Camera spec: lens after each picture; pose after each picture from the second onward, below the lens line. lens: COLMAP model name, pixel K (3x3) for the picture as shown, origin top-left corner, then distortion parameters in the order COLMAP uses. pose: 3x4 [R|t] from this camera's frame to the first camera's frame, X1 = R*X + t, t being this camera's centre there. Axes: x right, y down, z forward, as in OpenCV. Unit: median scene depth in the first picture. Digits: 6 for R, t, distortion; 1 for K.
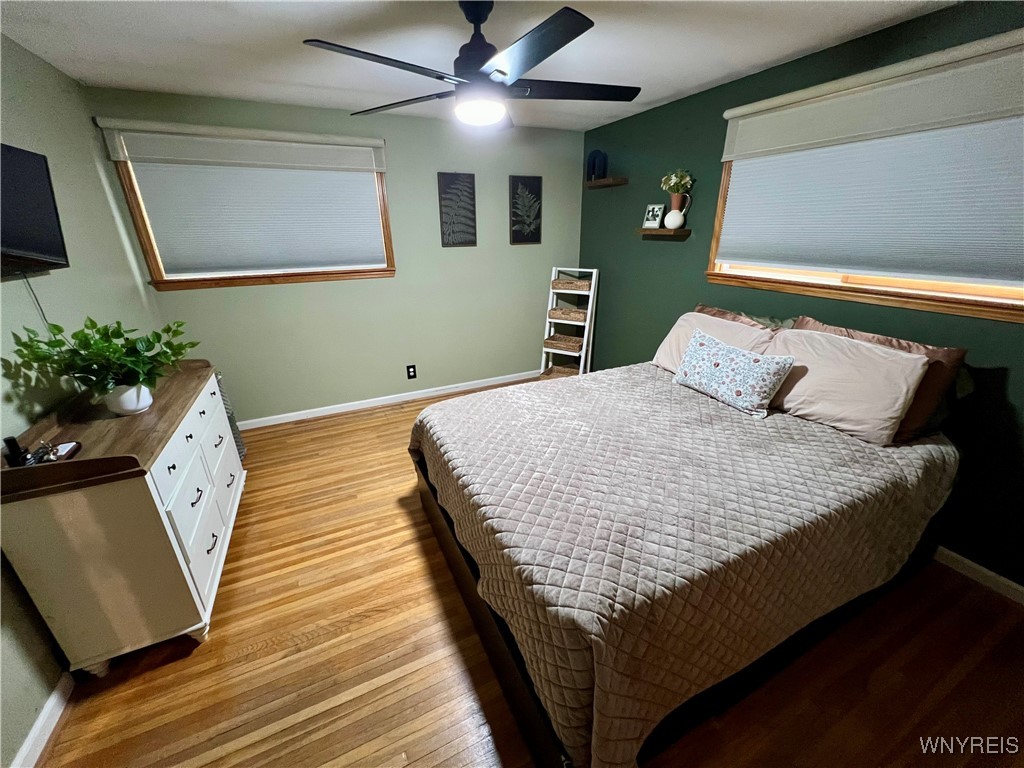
lens RADIAL K [[408.4, 0, 512.7], [0, 408.4, 385.9], [0, 0, 1]] dist [0.002599, 0.000288]
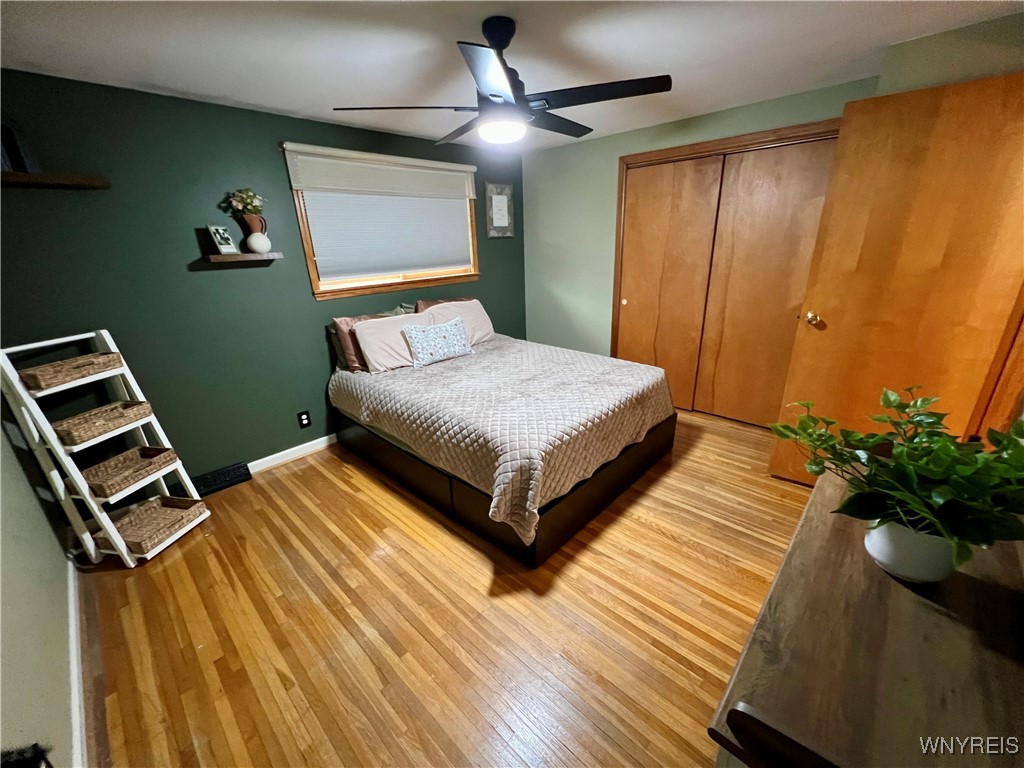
lens RADIAL K [[408.4, 0, 511.2], [0, 408.4, 387.2], [0, 0, 1]] dist [0.002599, 0.000288]
pose [[-0.356230, -0.293208, 0.887203, -0.732990], [0.376312, 0.824068, 0.423440, -0.339995], [-0.855272, 0.484707, -0.183219, 0.902759]]
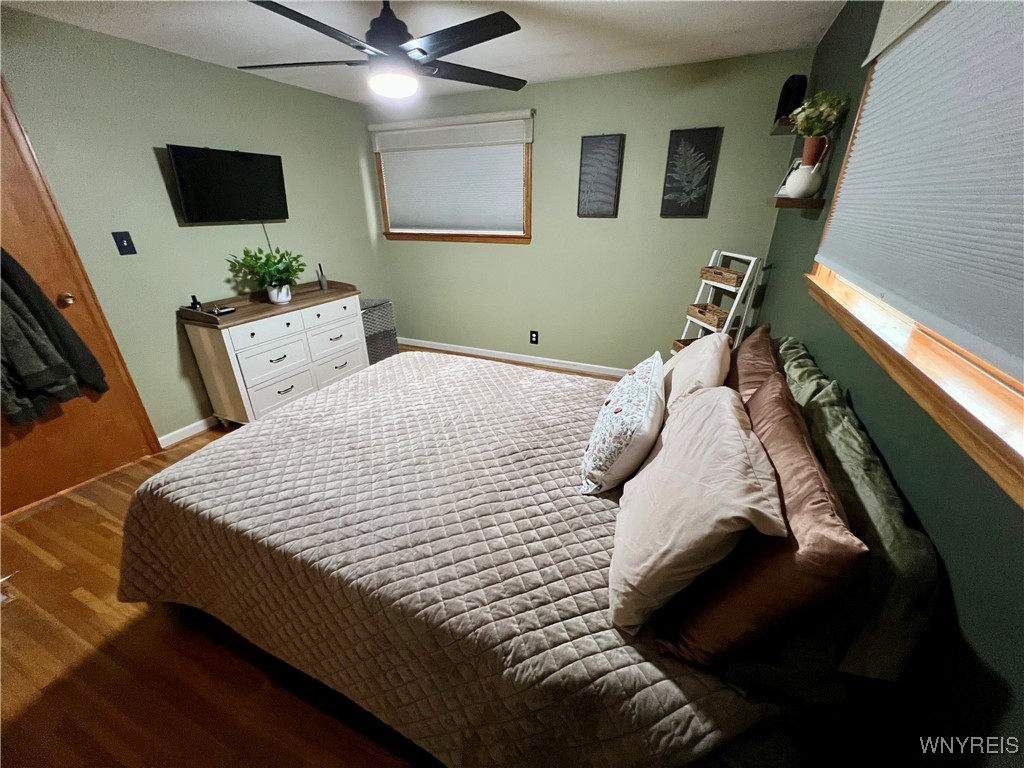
lens RADIAL K [[408.4, 0, 512.3], [0, 408.4, 386.9], [0, 0, 1]] dist [0.002599, 0.000288]
pose [[0.645484, 0.322314, -0.692433, 0.674091], [-0.277148, 0.943646, 0.180892, -0.122665], [0.711716, 0.075143, 0.698437, 0.321493]]
